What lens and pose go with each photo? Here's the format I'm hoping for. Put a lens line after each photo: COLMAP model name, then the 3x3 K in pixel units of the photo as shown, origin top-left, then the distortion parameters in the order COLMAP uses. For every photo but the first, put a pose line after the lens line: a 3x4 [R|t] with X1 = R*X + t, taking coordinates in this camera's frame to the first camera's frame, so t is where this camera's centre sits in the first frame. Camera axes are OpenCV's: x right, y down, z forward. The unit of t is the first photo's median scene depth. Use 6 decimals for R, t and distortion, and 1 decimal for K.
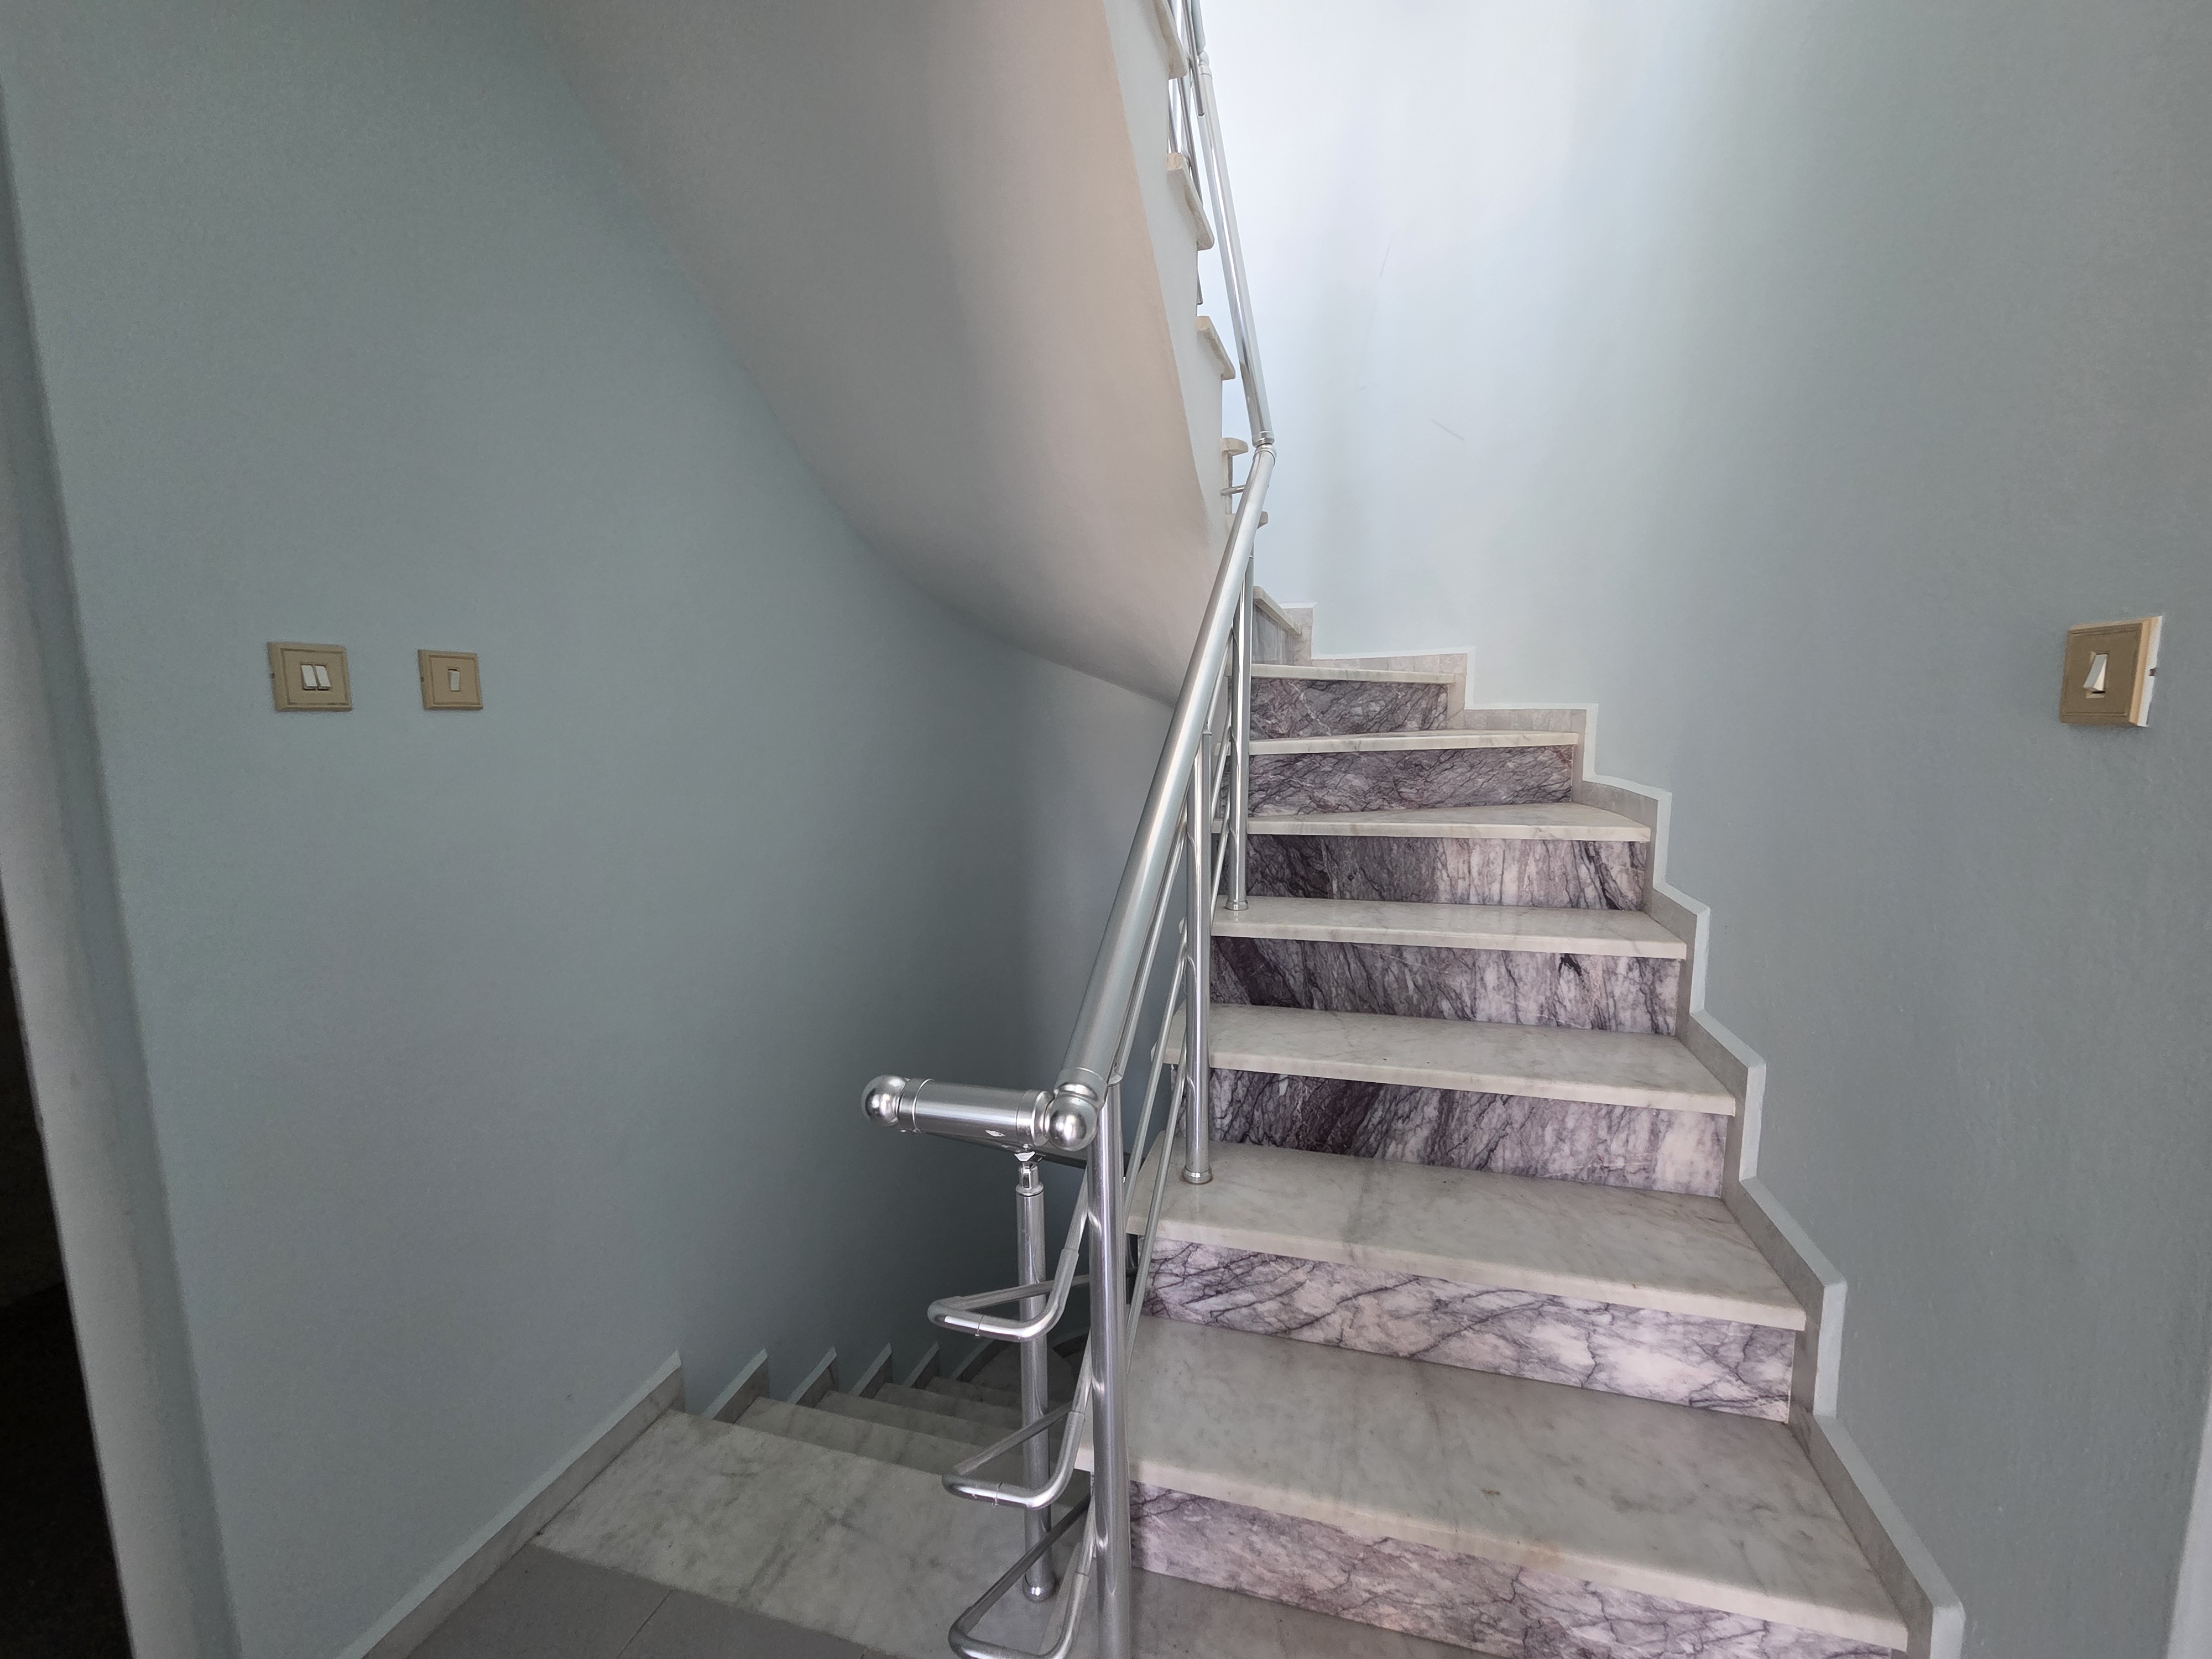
lens RADIAL K [[904.2, 0, 1112.1], [0, 904.2, 821.4], [0, 0, 1]] dist [-0.000335, 0.000603]
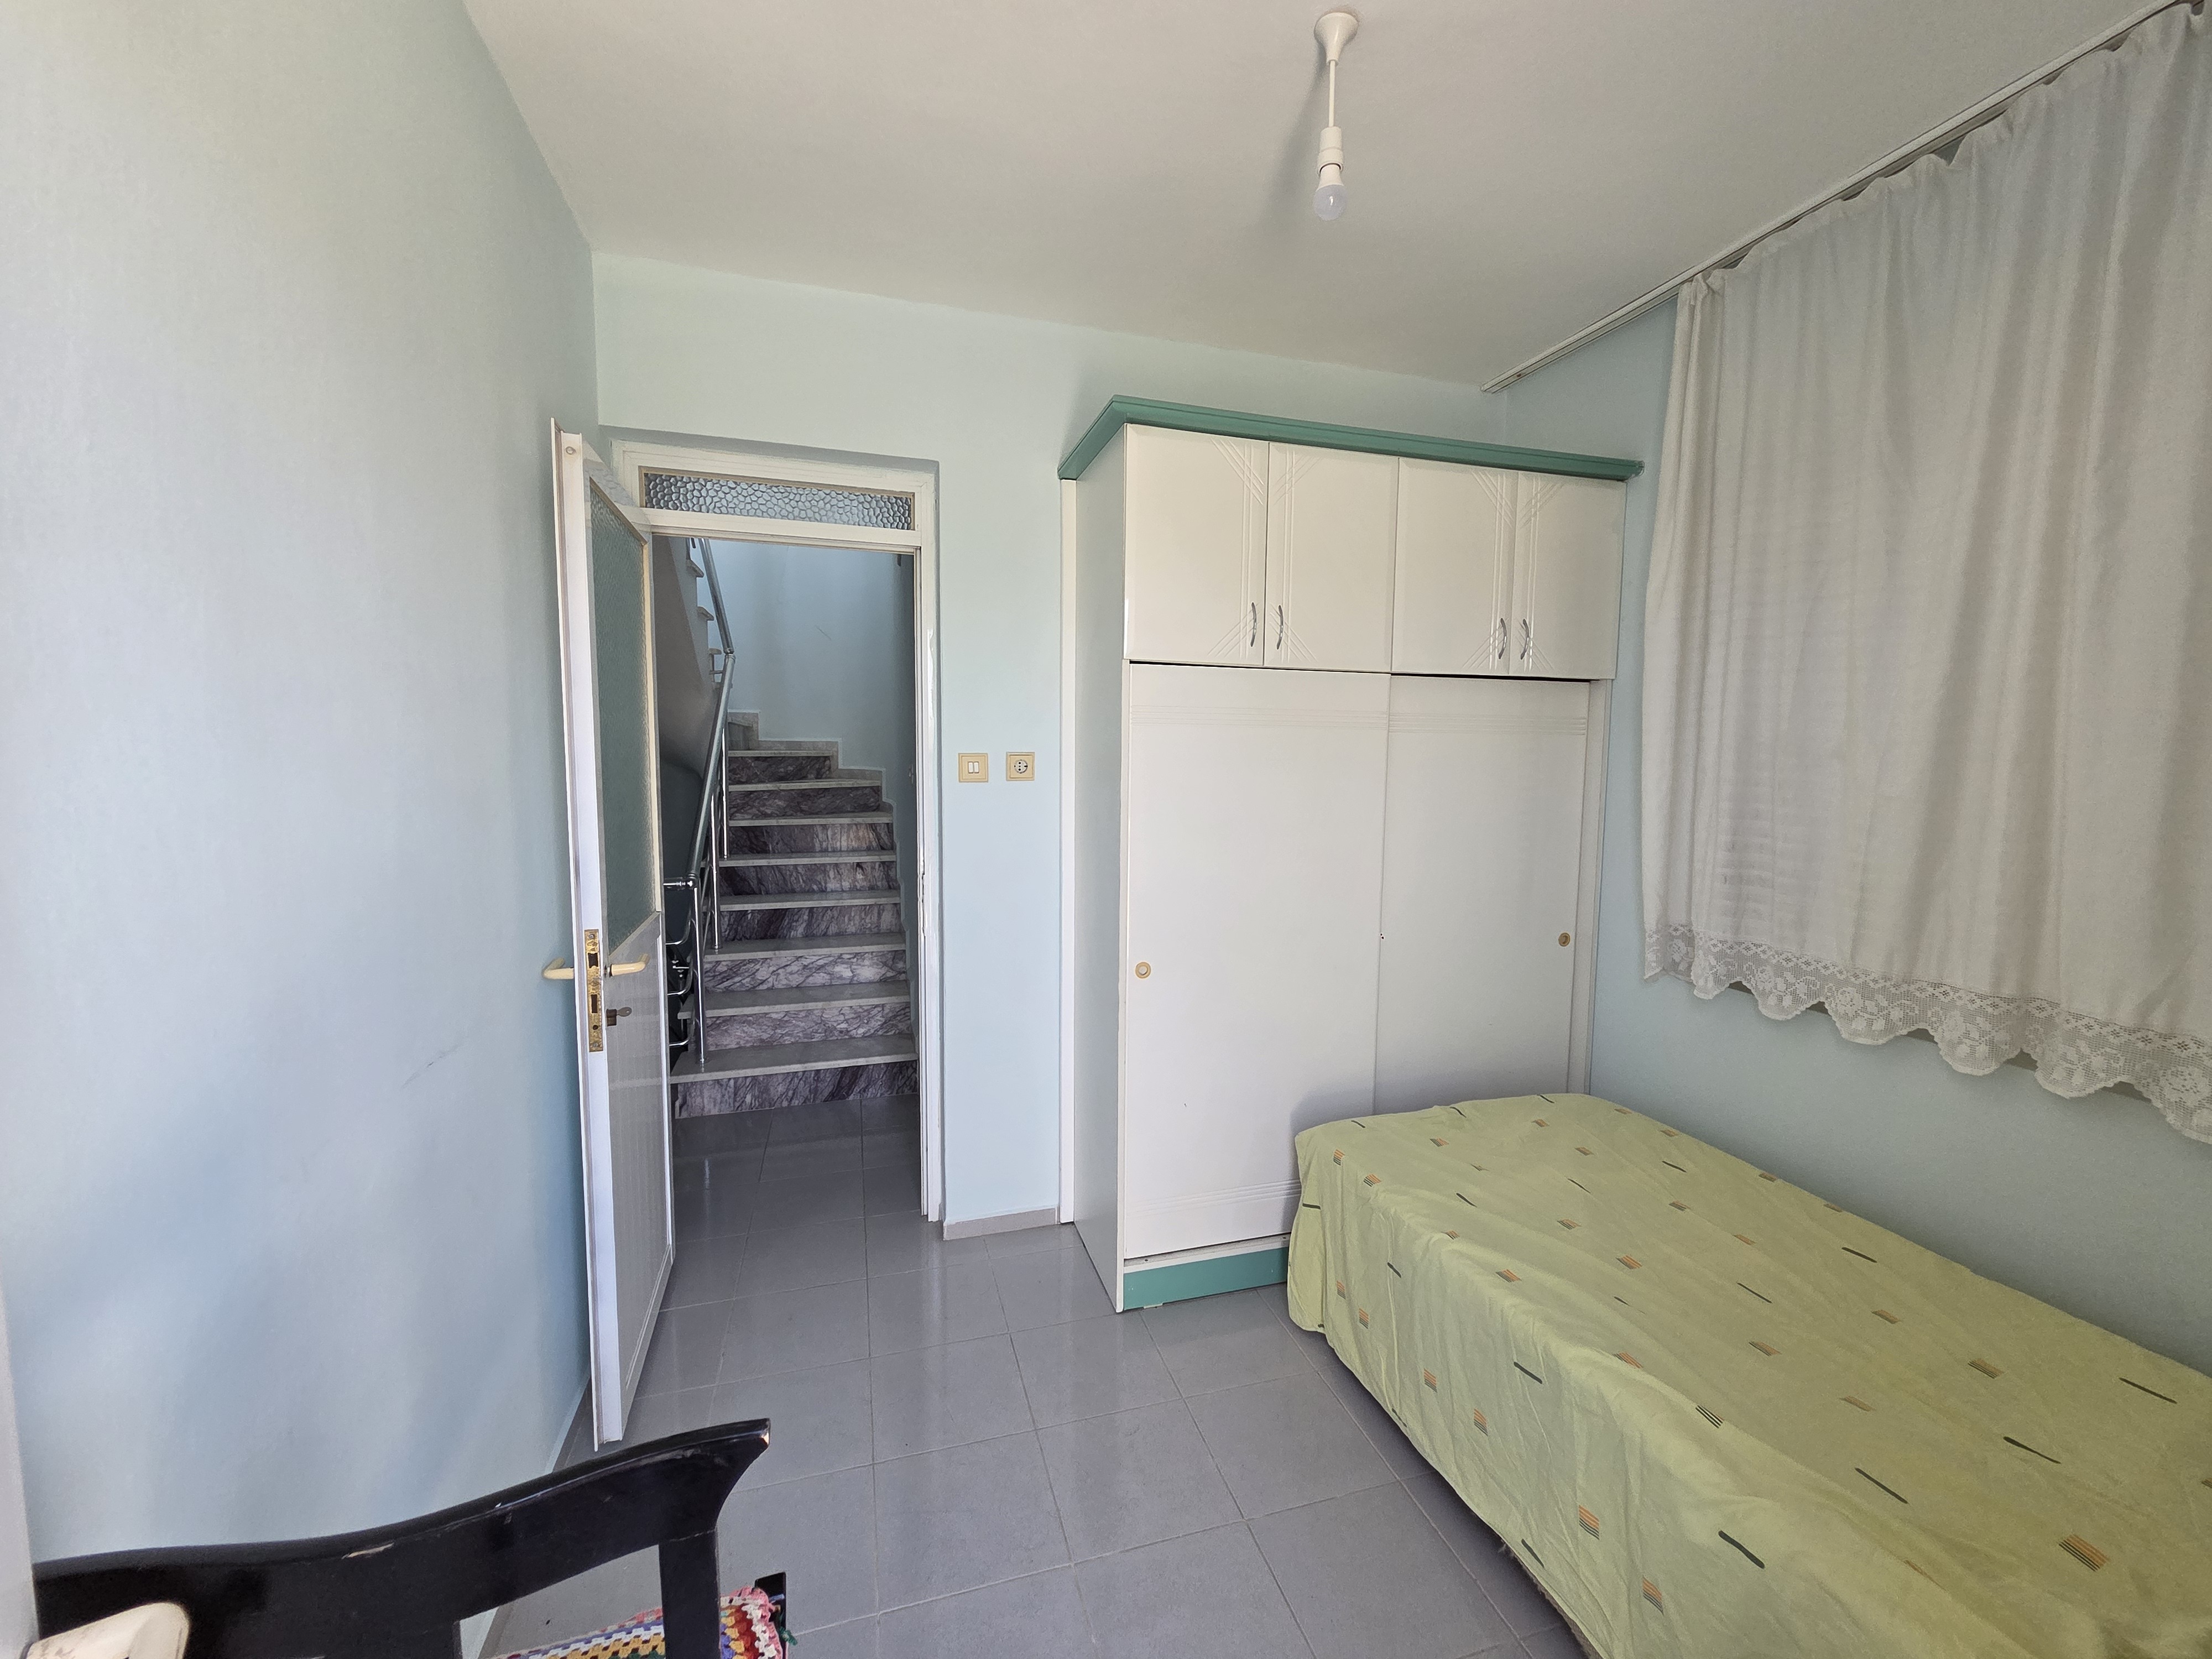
lens RADIAL K [[904.2, 0, 1104.5], [0, 904.2, 816.3], [0, 0, 1]] dist [-0.000335, 0.000603]
pose [[0.845143, -0.028557, 0.533776, -0.280236], [0.056601, 0.997739, -0.036238, 0.131355], [-0.531535, 0.060839, 0.844849, -1.503209]]
